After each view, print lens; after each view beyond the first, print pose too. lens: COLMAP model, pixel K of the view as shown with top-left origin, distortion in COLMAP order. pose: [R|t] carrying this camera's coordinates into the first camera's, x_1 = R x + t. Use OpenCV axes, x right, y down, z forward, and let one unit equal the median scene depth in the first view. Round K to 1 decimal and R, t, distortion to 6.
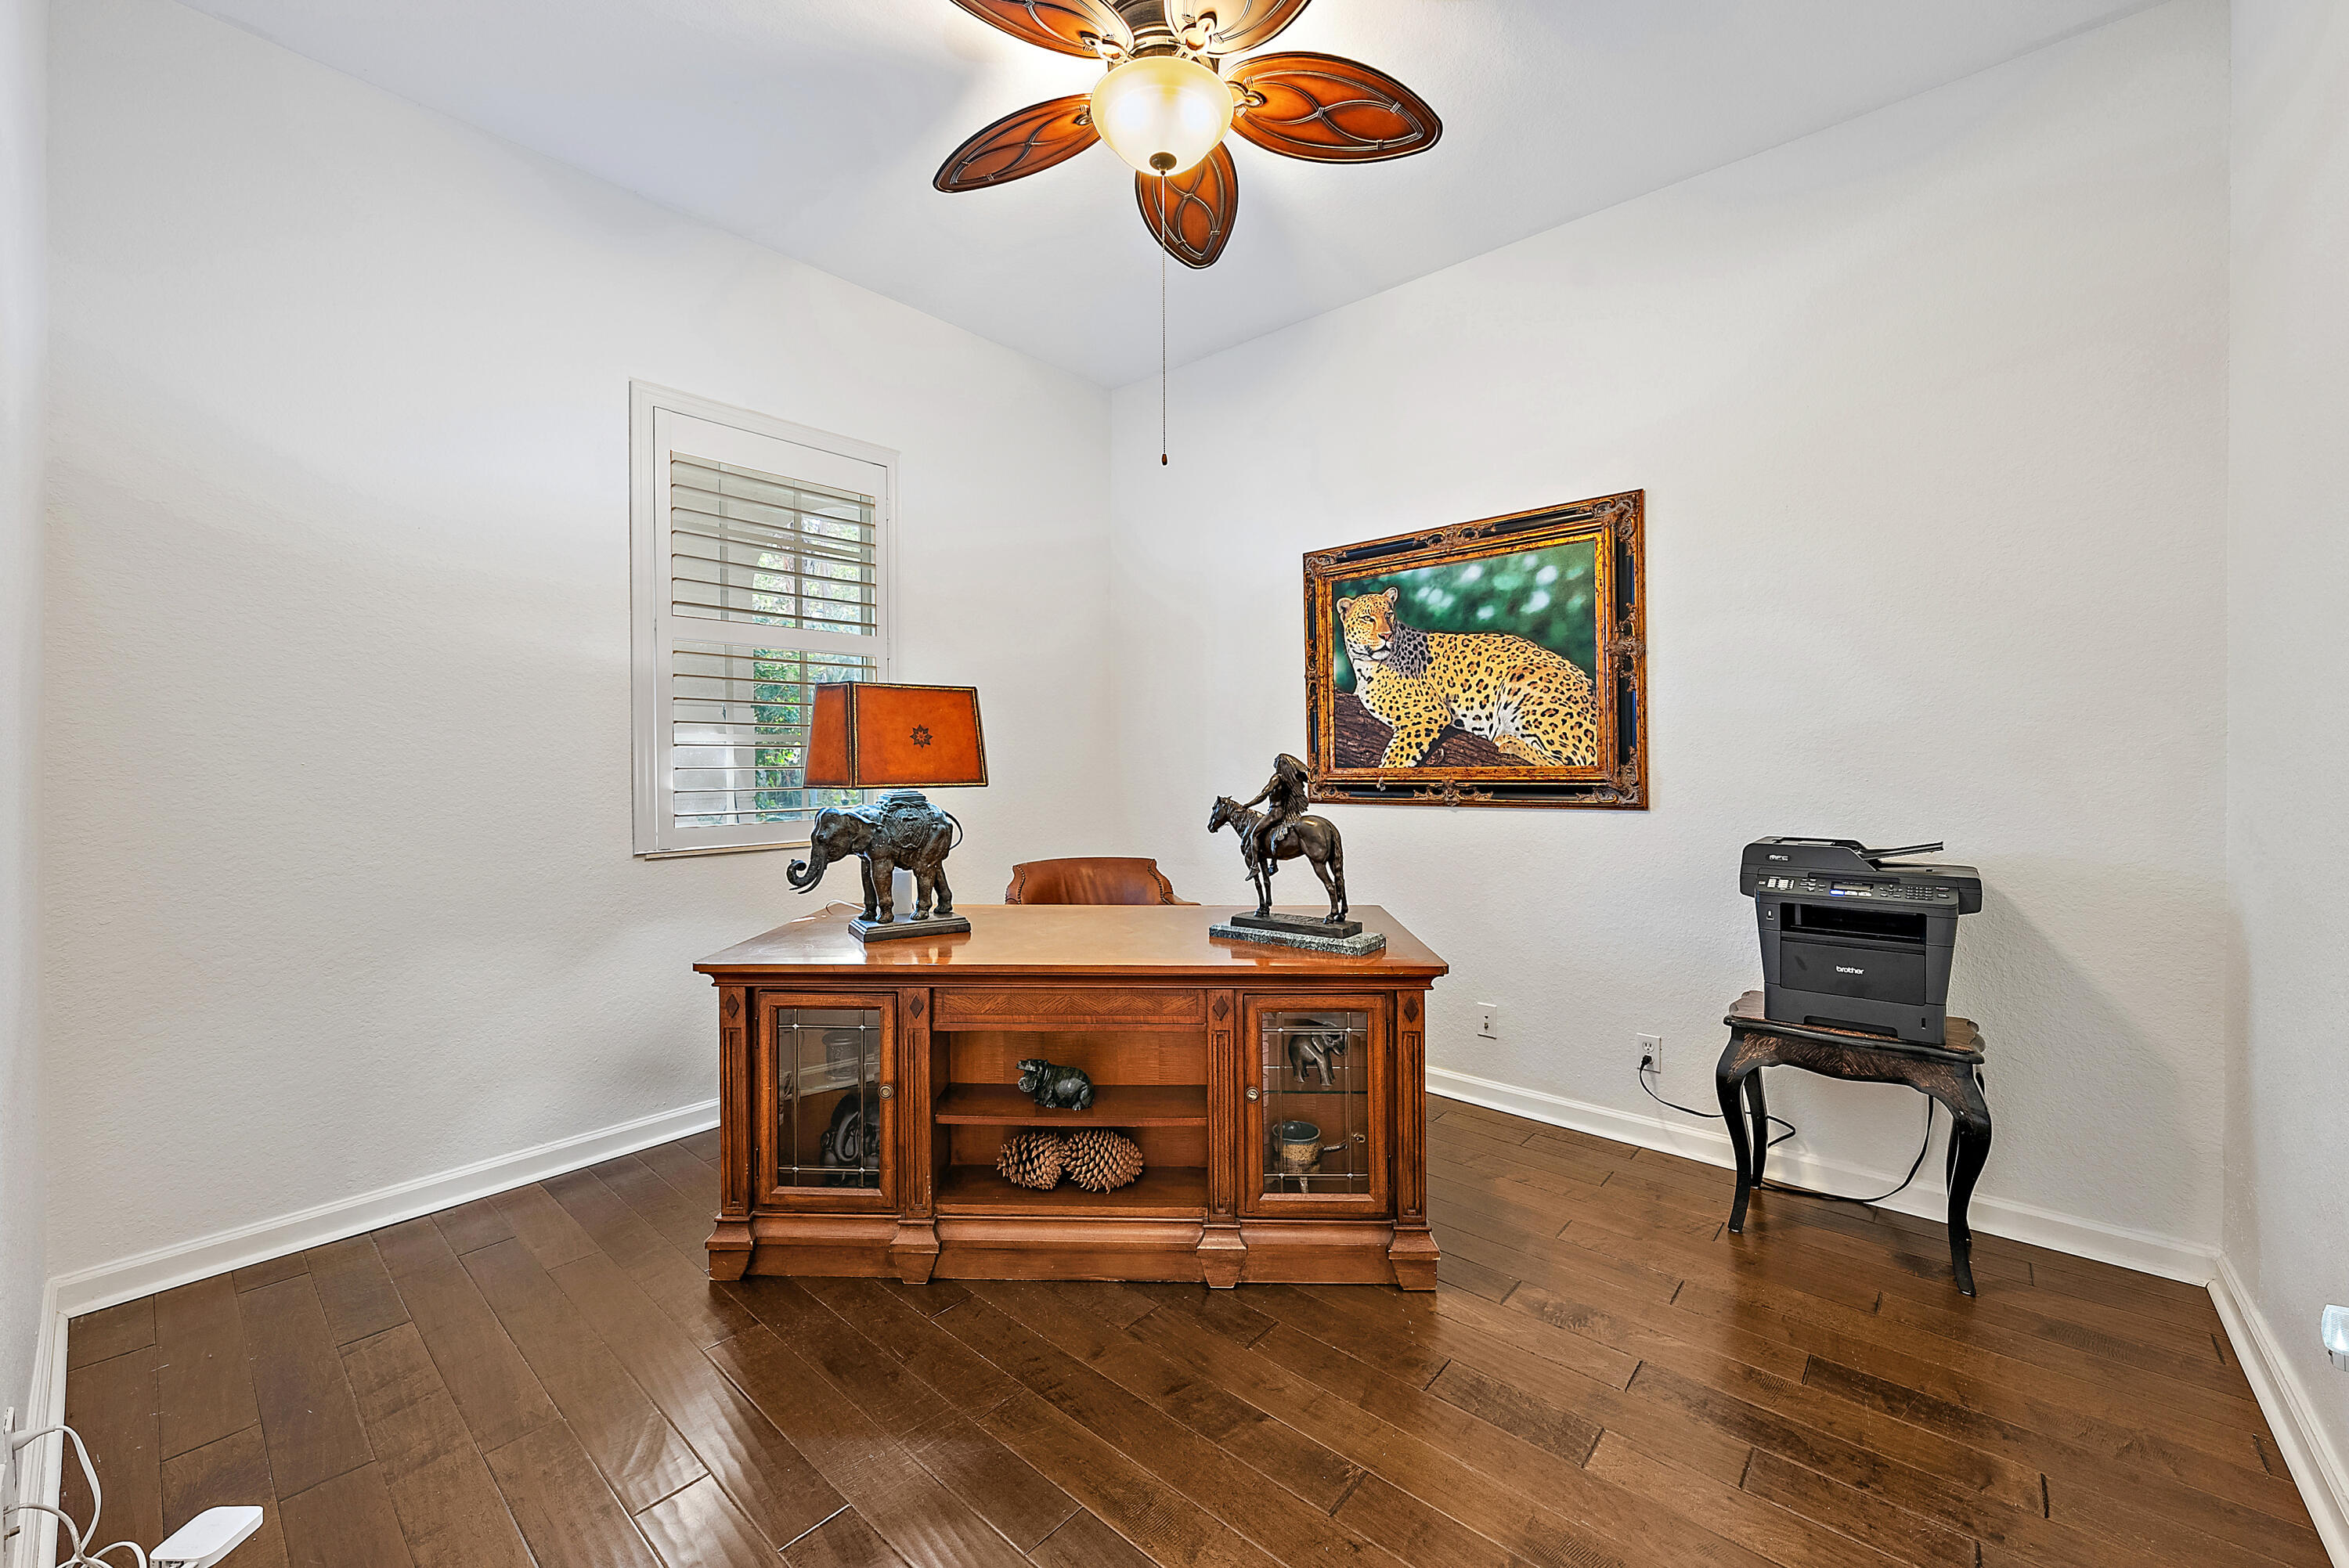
lens RADIAL K [[930.3, 0, 1181.7], [0, 930.3, 771.7], [0, 0, 1]] dist [-0.003844, -0.000035]
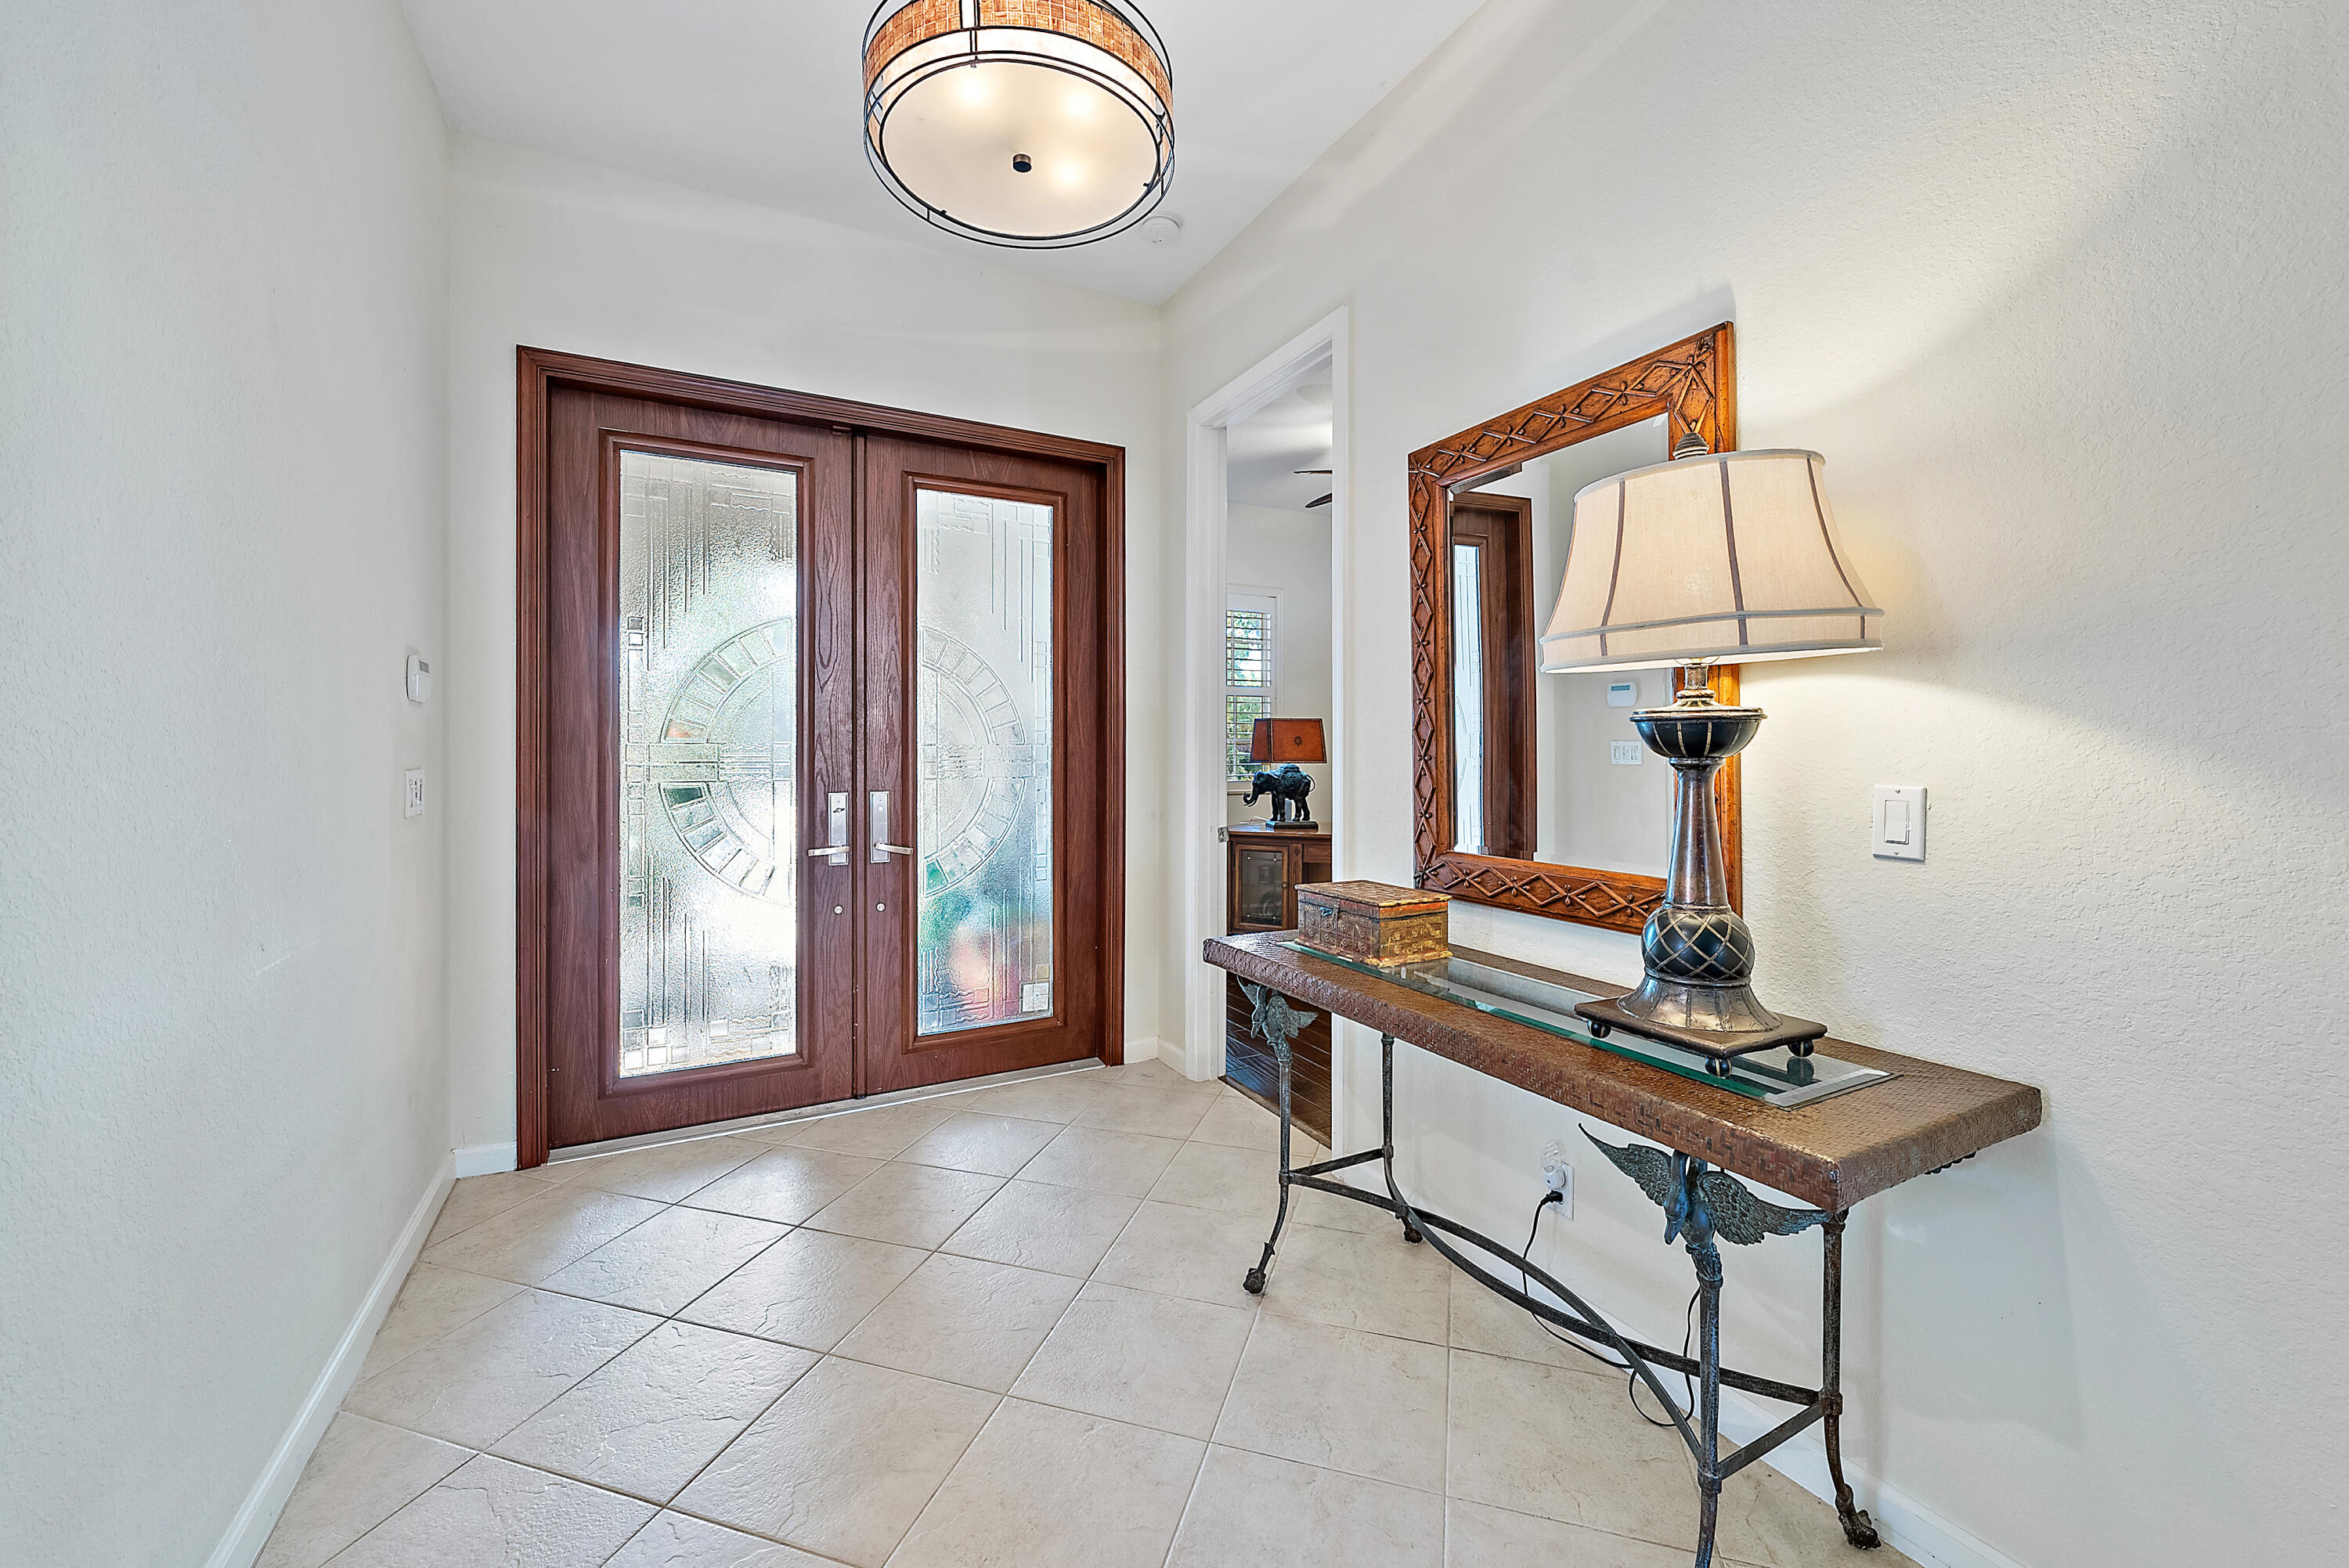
lens RADIAL K [[930.3, 0, 1172.8], [0, 930.3, 759.9], [0, 0, 1]] dist [-0.003844, -0.000035]
pose [[0.934210, 0.005678, -0.356678, 0.250704], [-0.004952, 0.999983, 0.002949, 0.004123], [0.356689, -0.000989, 0.934223, -1.253678]]
